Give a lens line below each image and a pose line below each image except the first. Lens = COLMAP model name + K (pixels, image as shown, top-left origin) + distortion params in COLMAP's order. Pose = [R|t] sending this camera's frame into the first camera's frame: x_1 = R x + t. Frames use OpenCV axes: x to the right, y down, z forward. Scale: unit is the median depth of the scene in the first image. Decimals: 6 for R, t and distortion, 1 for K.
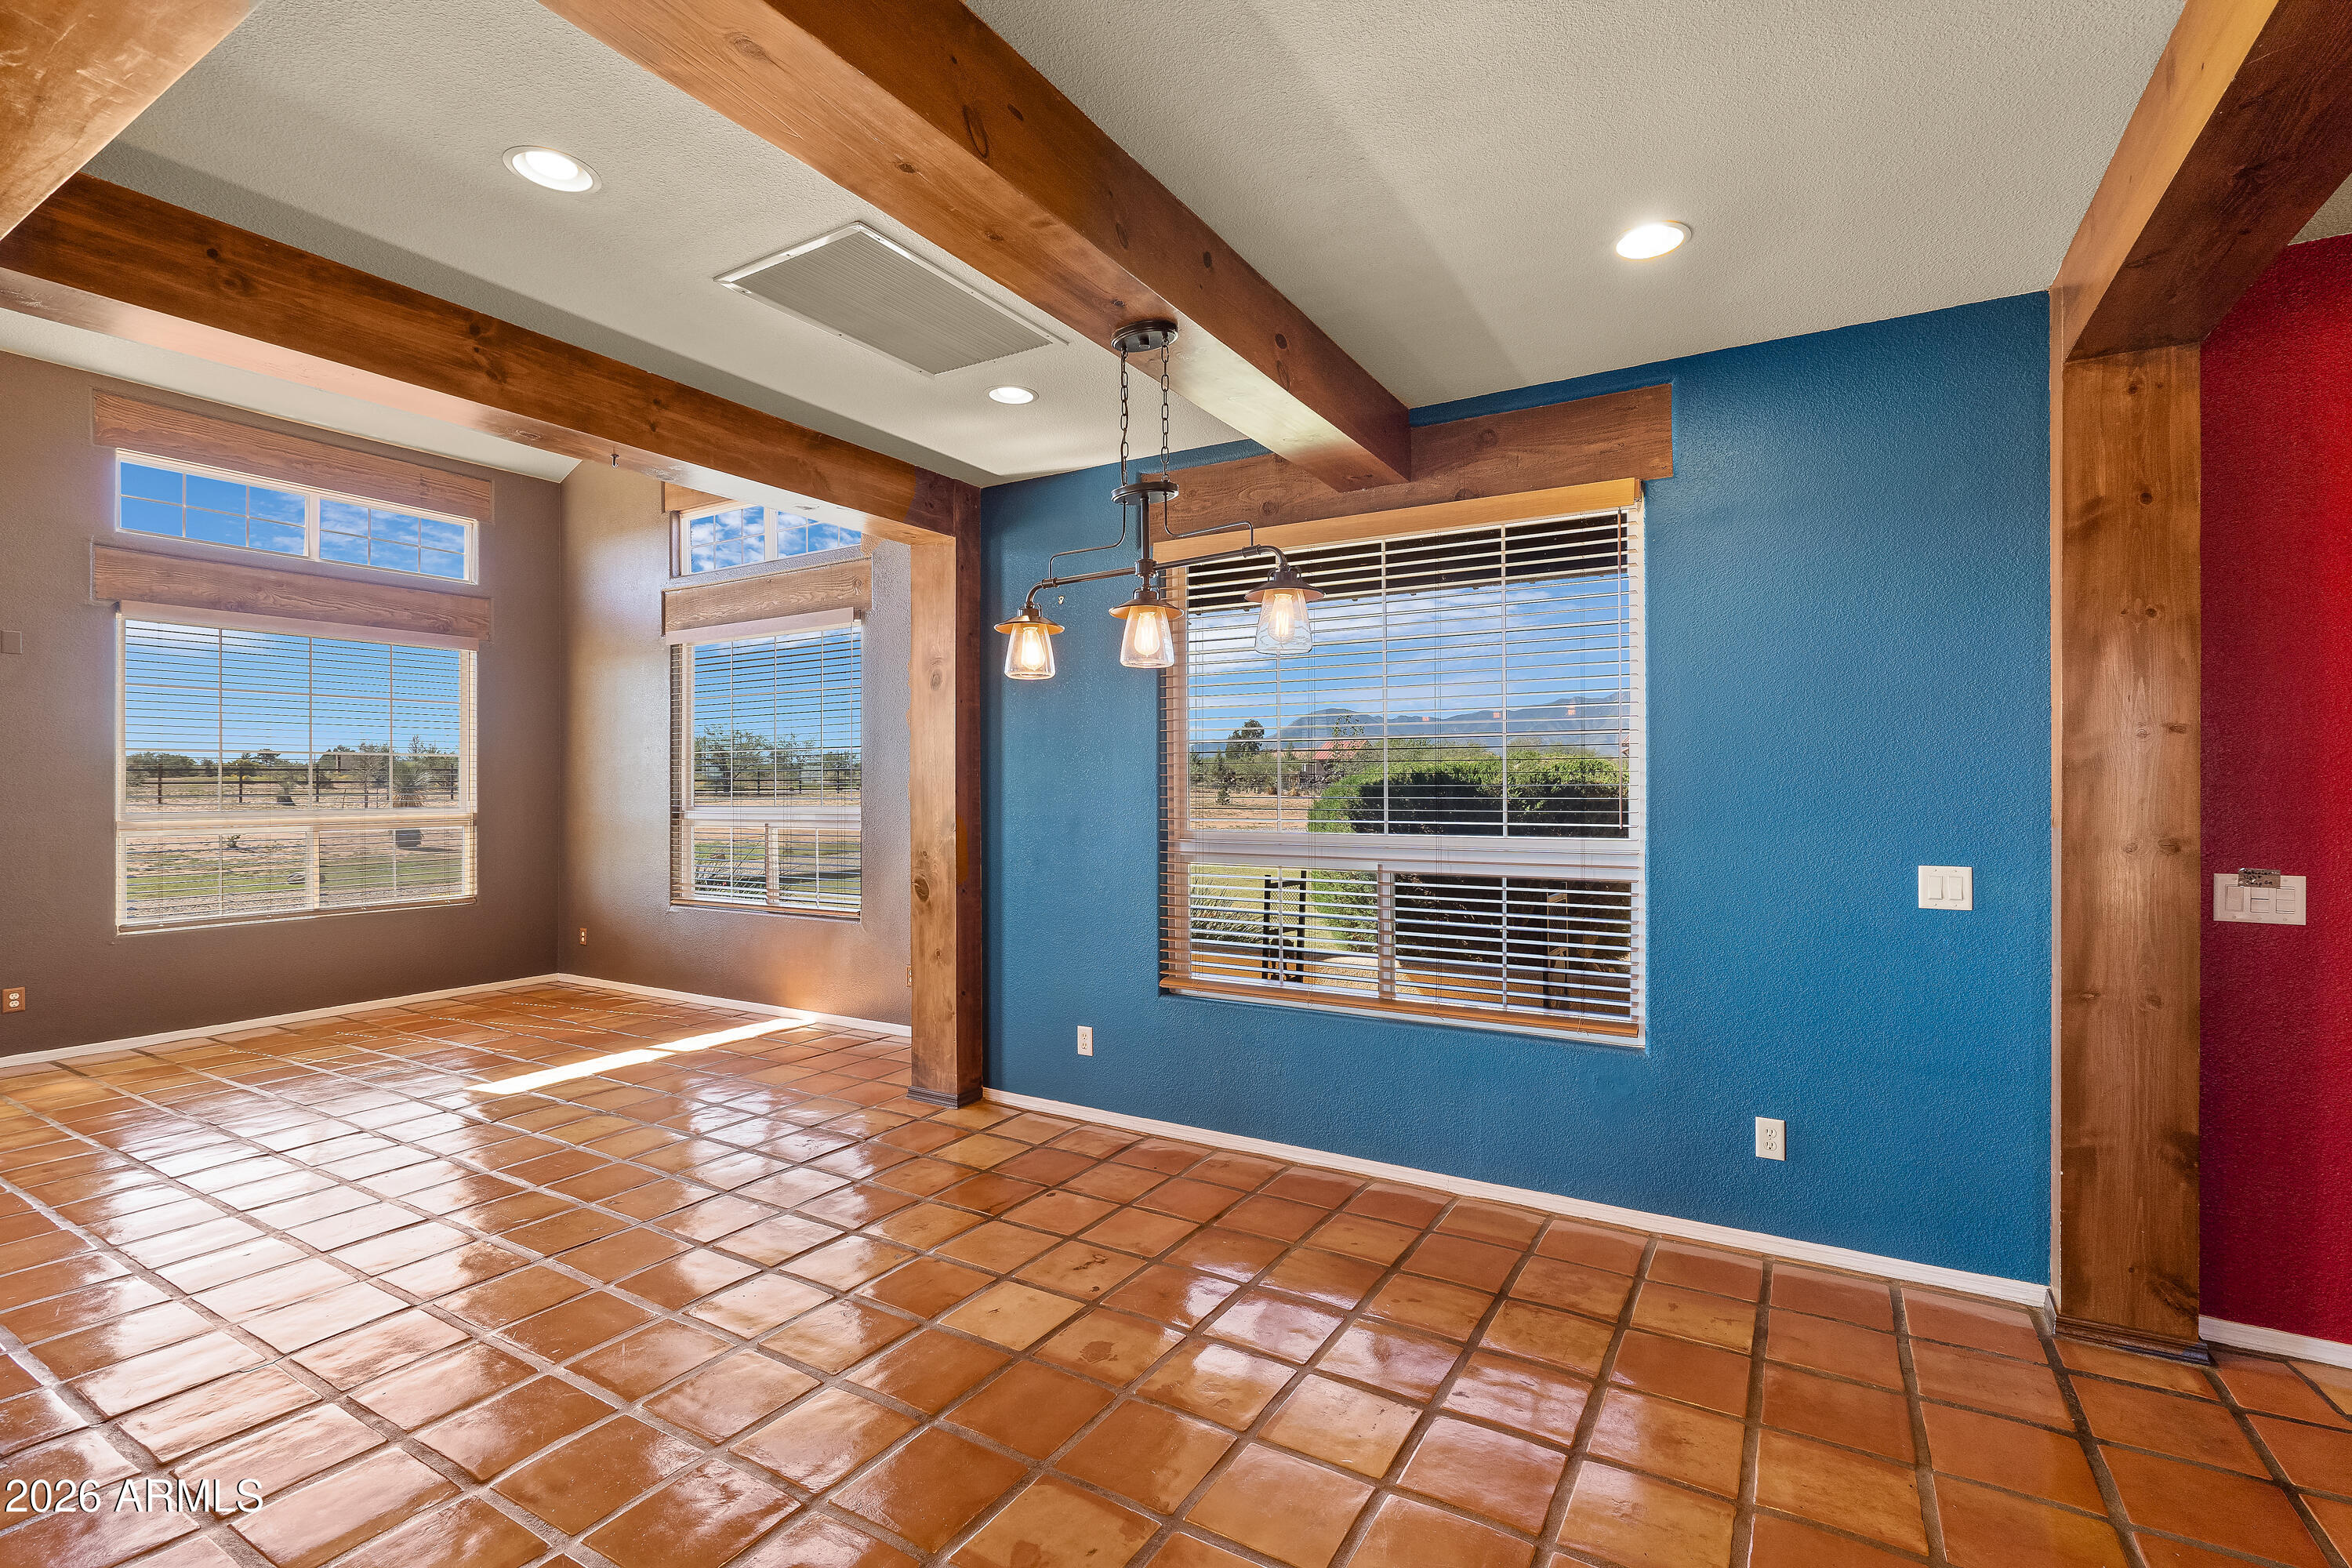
lens RADIAL K [[1061.9, 0, 1184.8], [0, 1061.9, 780.1], [0, 0, 1]] dist [-0.001831, 0.000176]
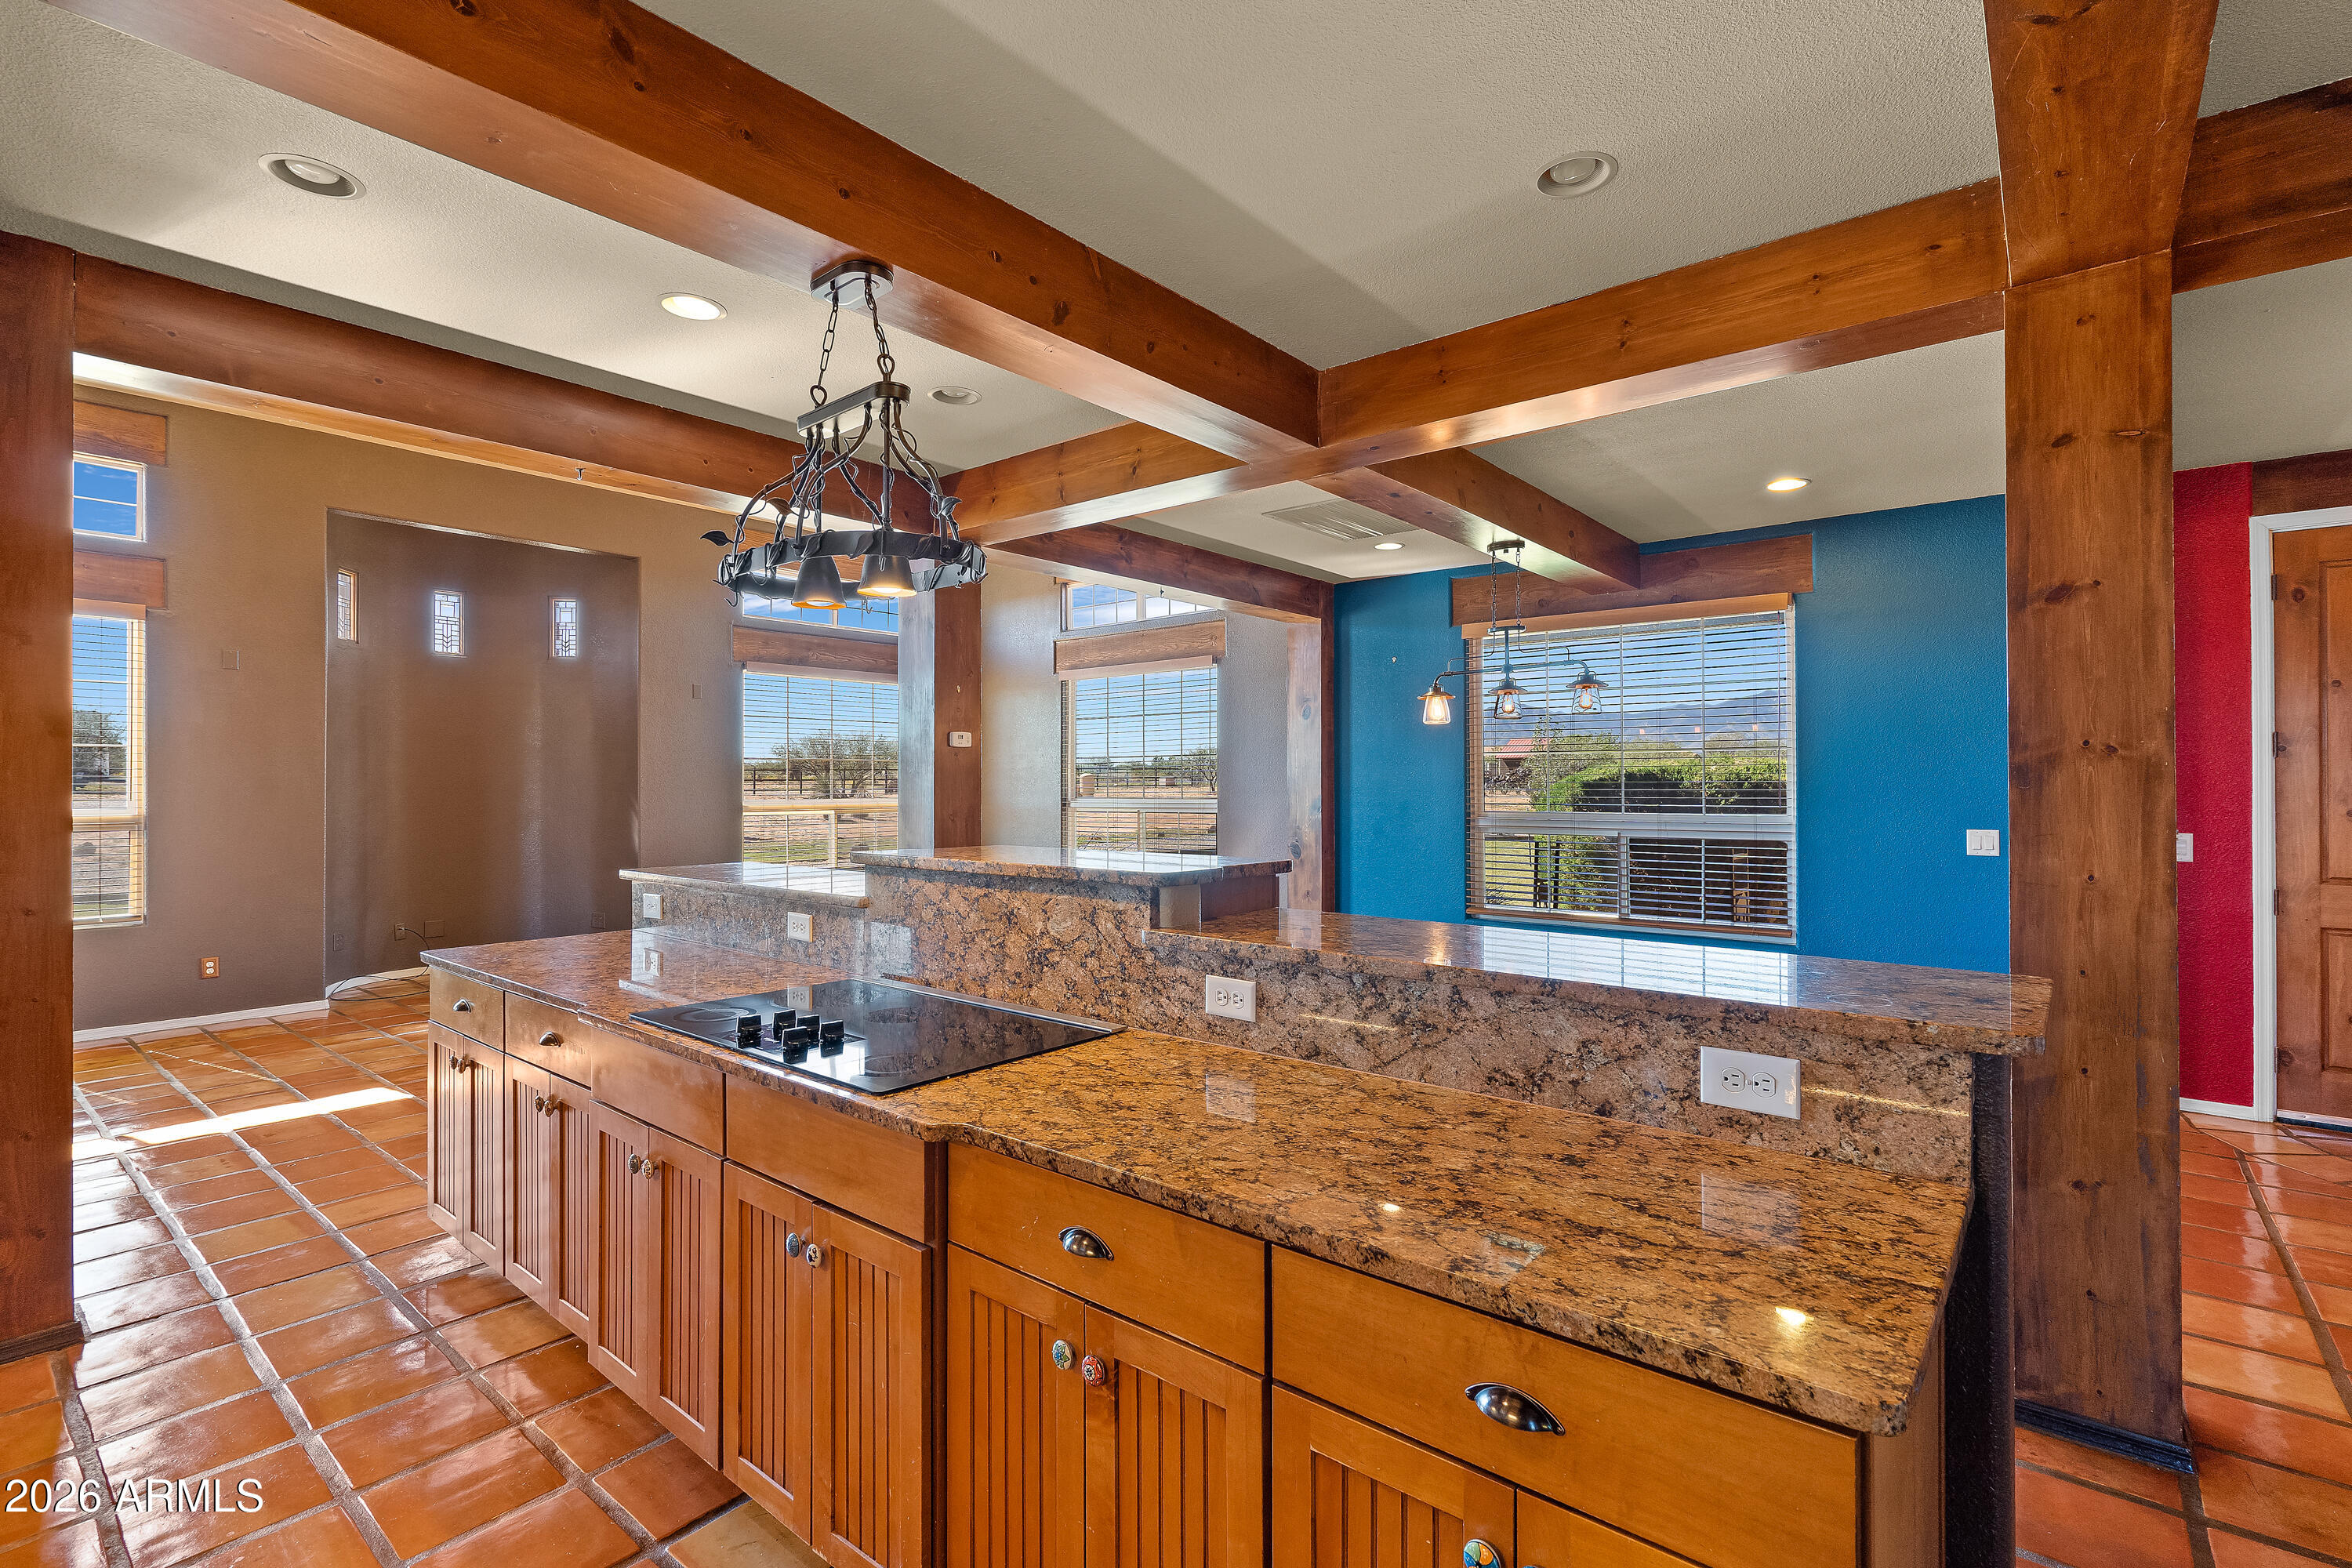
lens RADIAL K [[1081.6, 0, 1190.5], [0, 1081.6, 776.3], [0, 0, 1]] dist [-0.002855, 0.000069]
pose [[0.988916, -0.001005, -0.148474, -0.168896], [0.000780, 0.999998, -0.001574, -0.000664], [0.148475, 0.001440, 0.988915, -0.553245]]
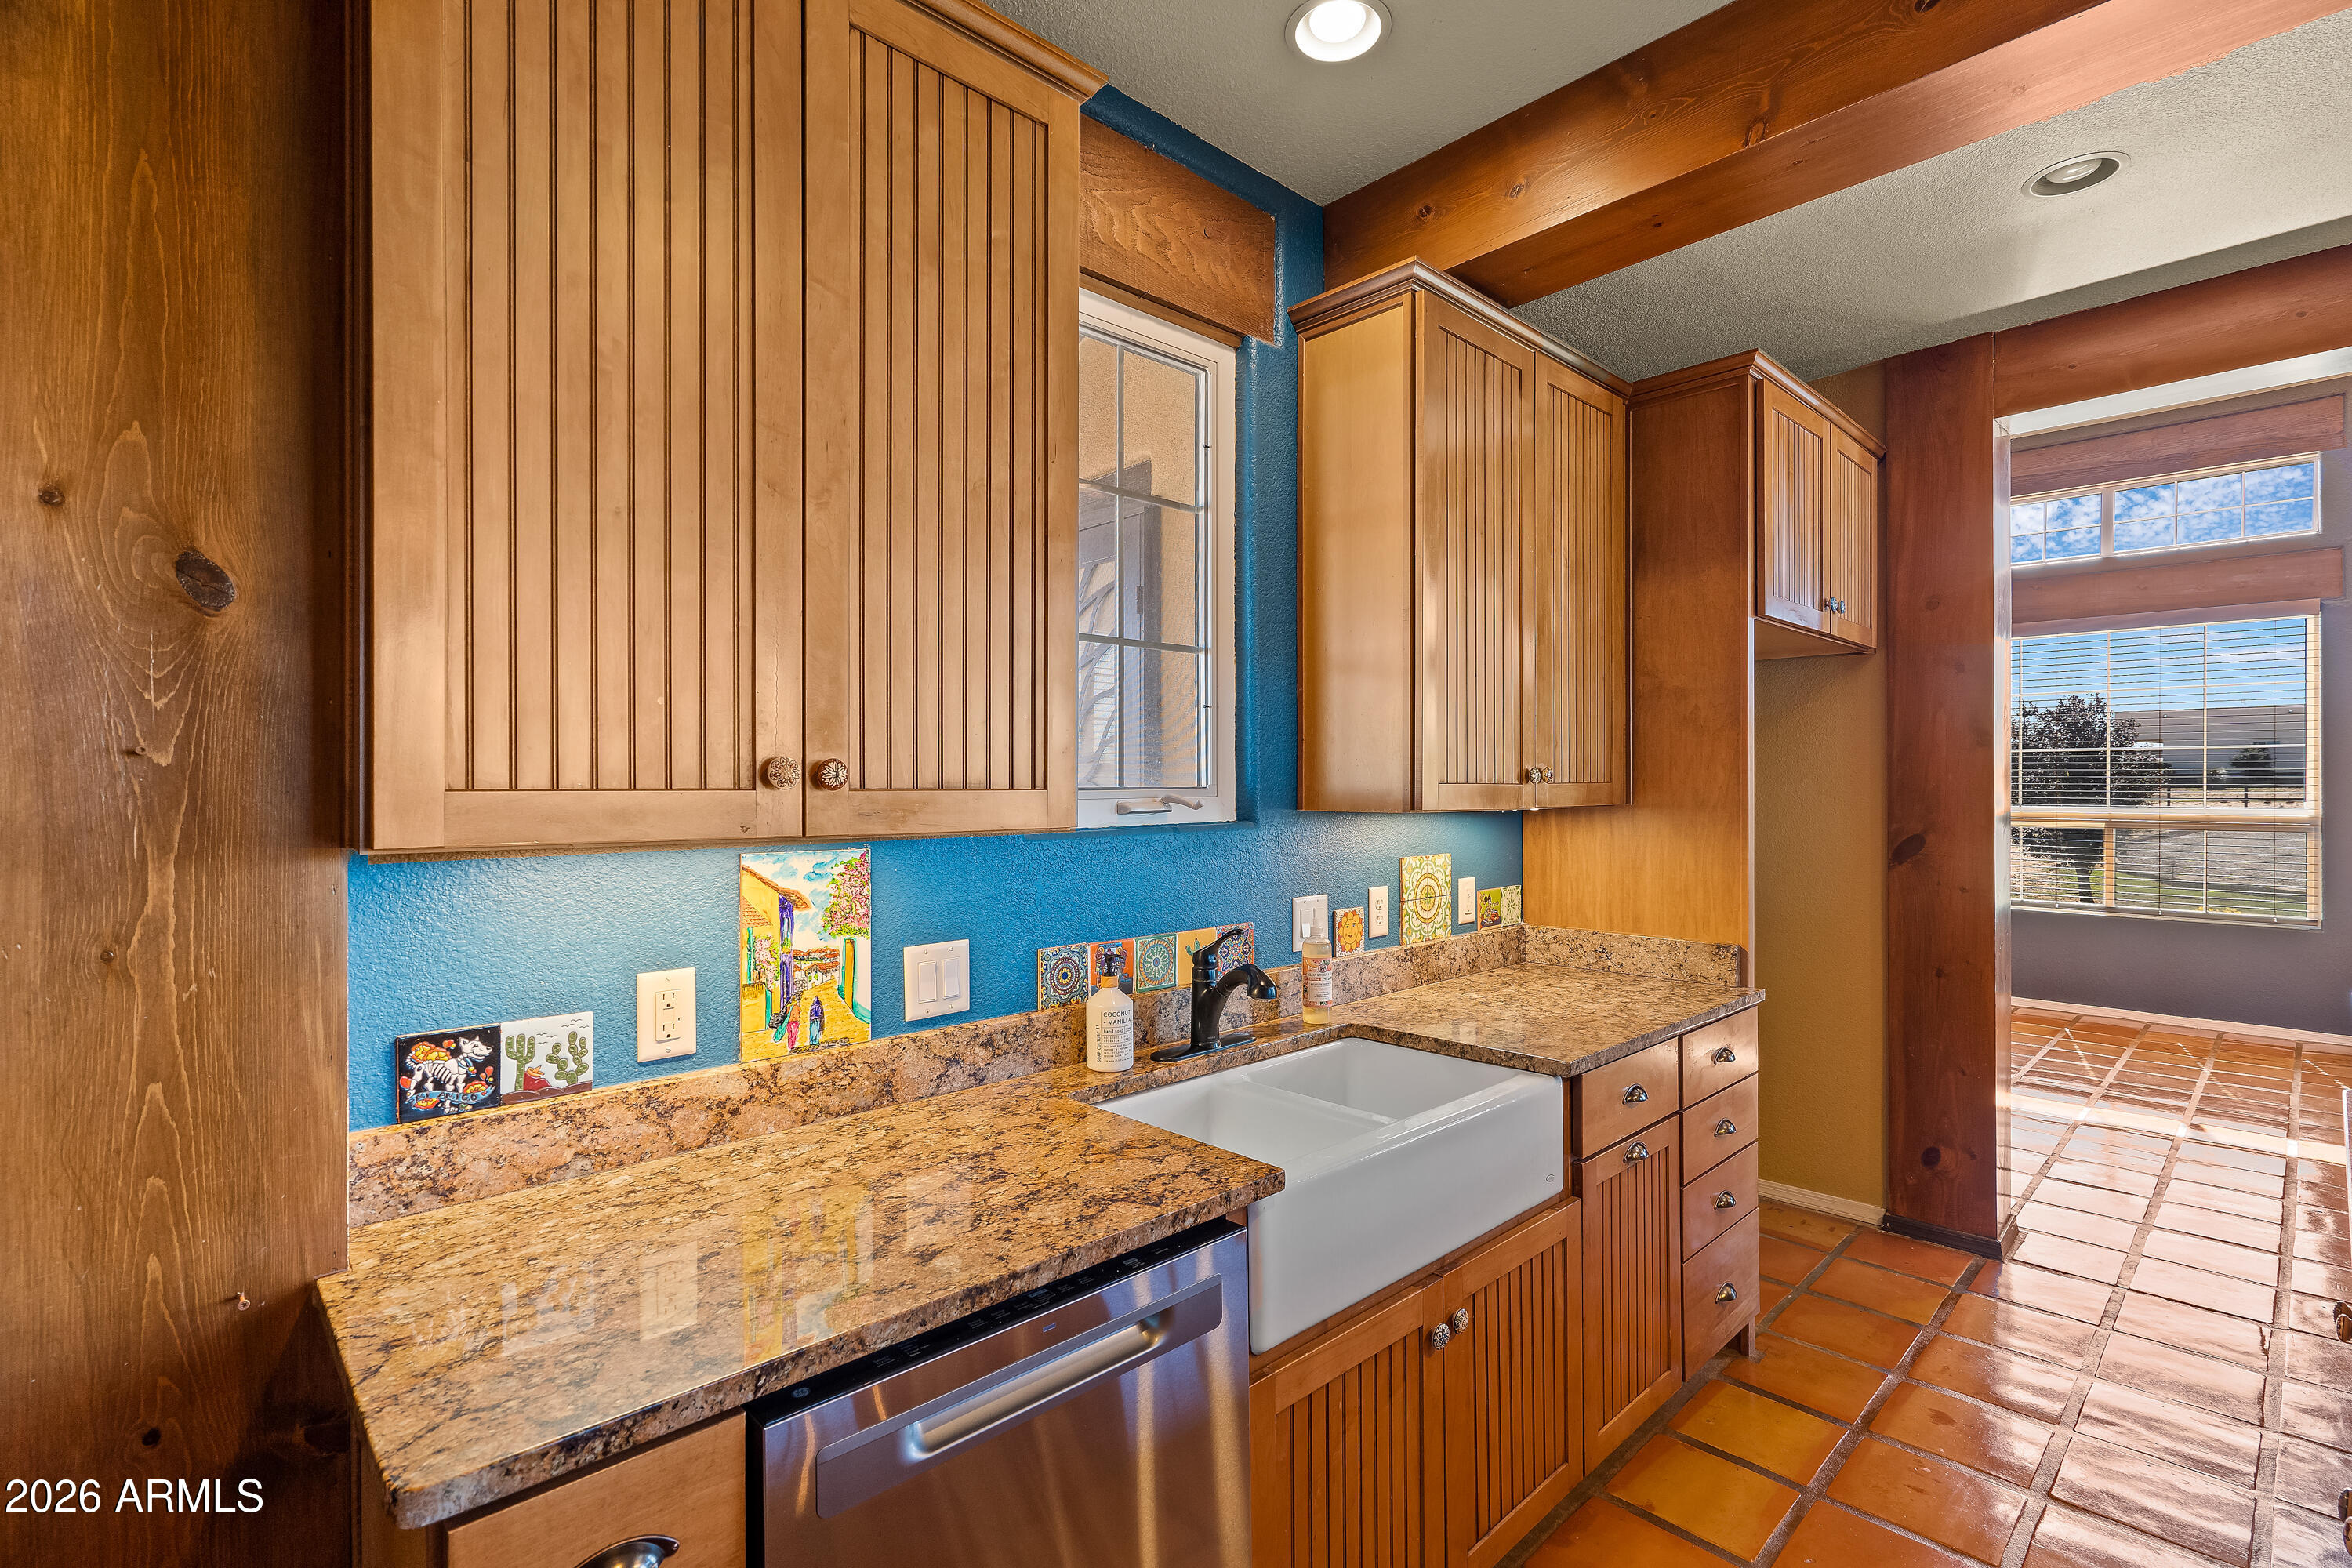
lens RADIAL K [[1066.8, 0, 1188.7], [0, 1066.8, 789.9], [0, 0, 1]] dist [-0.003213, 0.000540]
pose [[-0.273058, 0.006034, -0.961979, -0.059993], [0.004820, 0.999976, 0.004905, -0.000650], [0.961986, -0.003298, -0.273080, -0.375604]]
